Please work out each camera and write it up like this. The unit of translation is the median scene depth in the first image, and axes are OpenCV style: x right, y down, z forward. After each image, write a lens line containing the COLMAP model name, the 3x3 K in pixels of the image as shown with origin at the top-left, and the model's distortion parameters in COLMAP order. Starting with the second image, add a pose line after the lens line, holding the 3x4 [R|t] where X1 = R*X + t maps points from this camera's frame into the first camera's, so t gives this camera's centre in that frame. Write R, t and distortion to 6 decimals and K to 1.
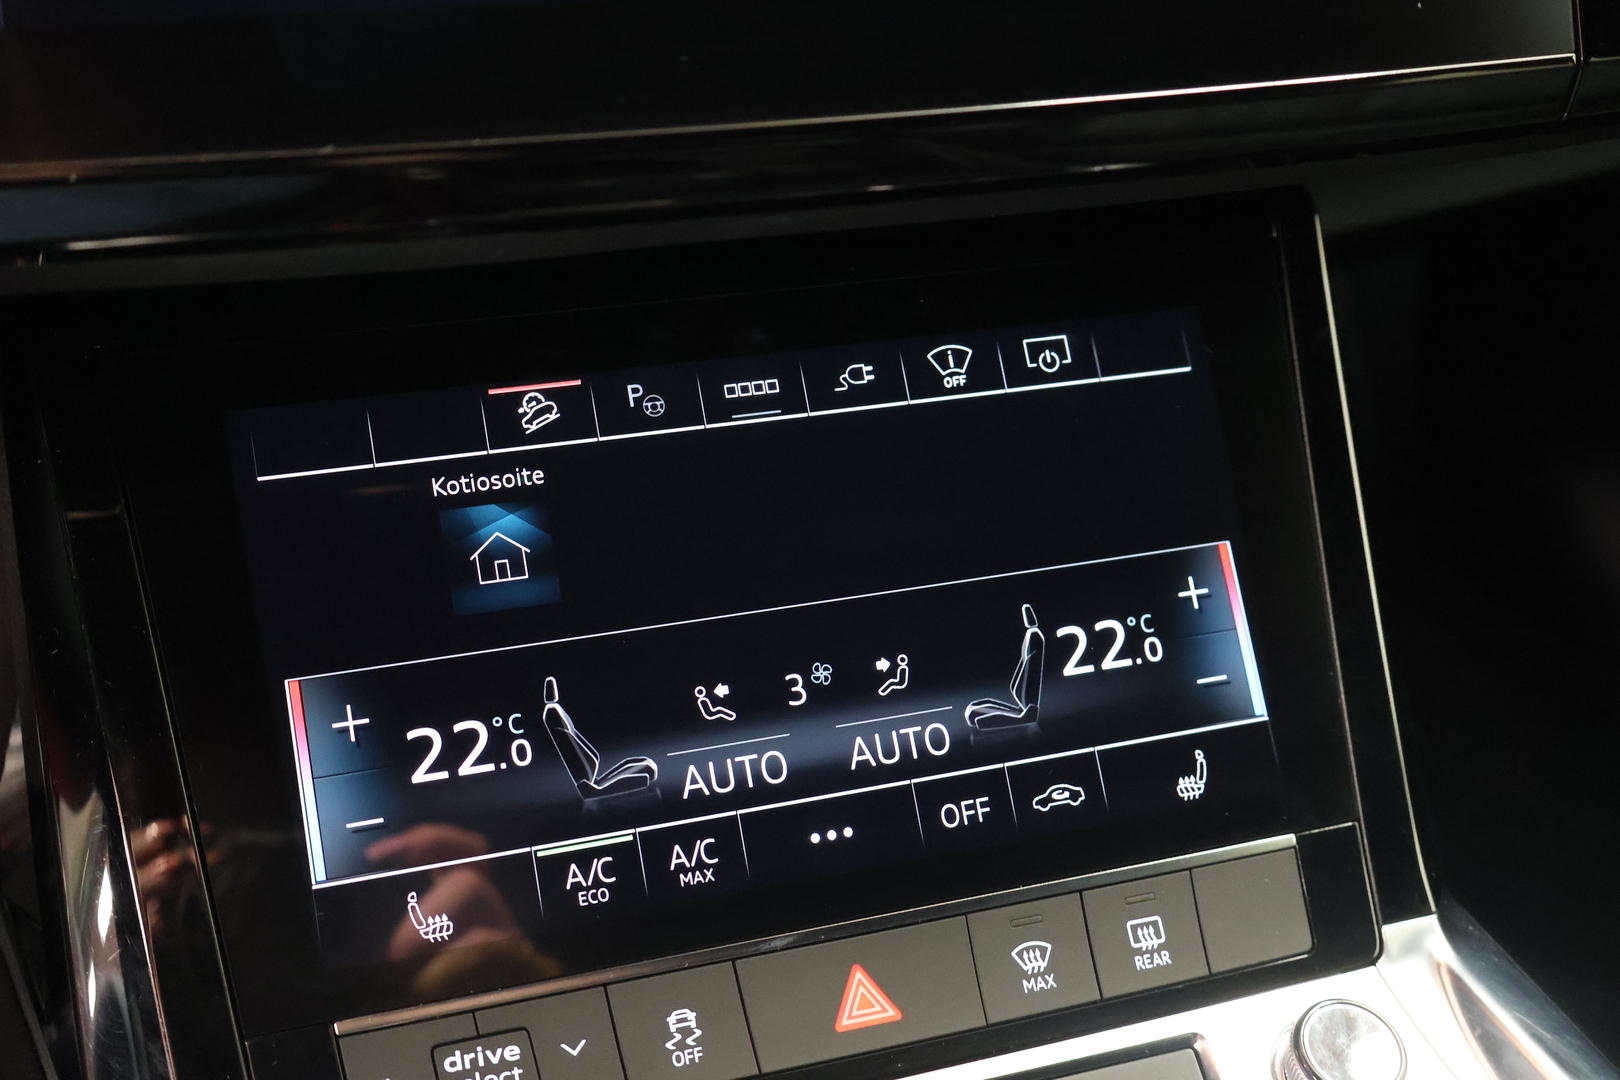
lens RADIAL K [[1875.9, 0, 824.2], [0, 1875.9, 537.8], [0, 0, 1]] dist [0.037494, 0.000000]
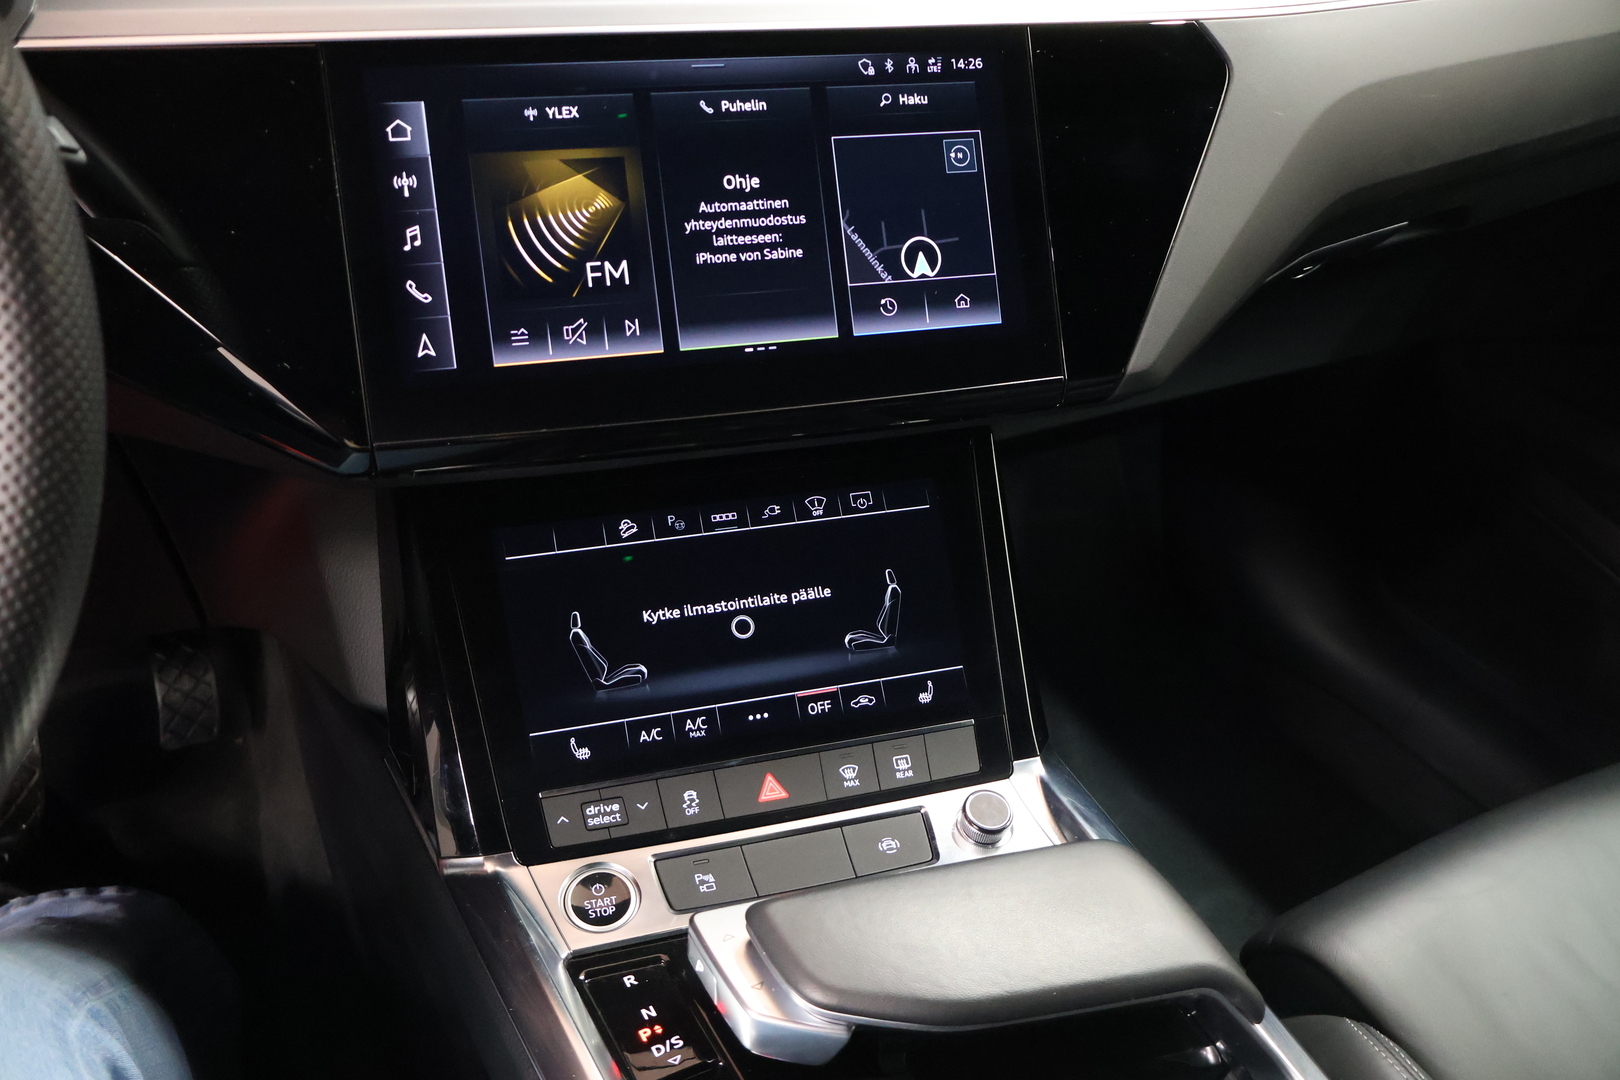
lens RADIAL K [[1342.1, 0, 813.3], [0, 1342.1, 537.4], [0, 0, 1]] dist [0.012236, -0.026126]
pose [[0.999802, -0.004580, -0.019382, 0.098737], [0.003551, 0.998599, -0.052804, 0.029299], [0.019596, 0.052725, 0.998417, -0.590246]]
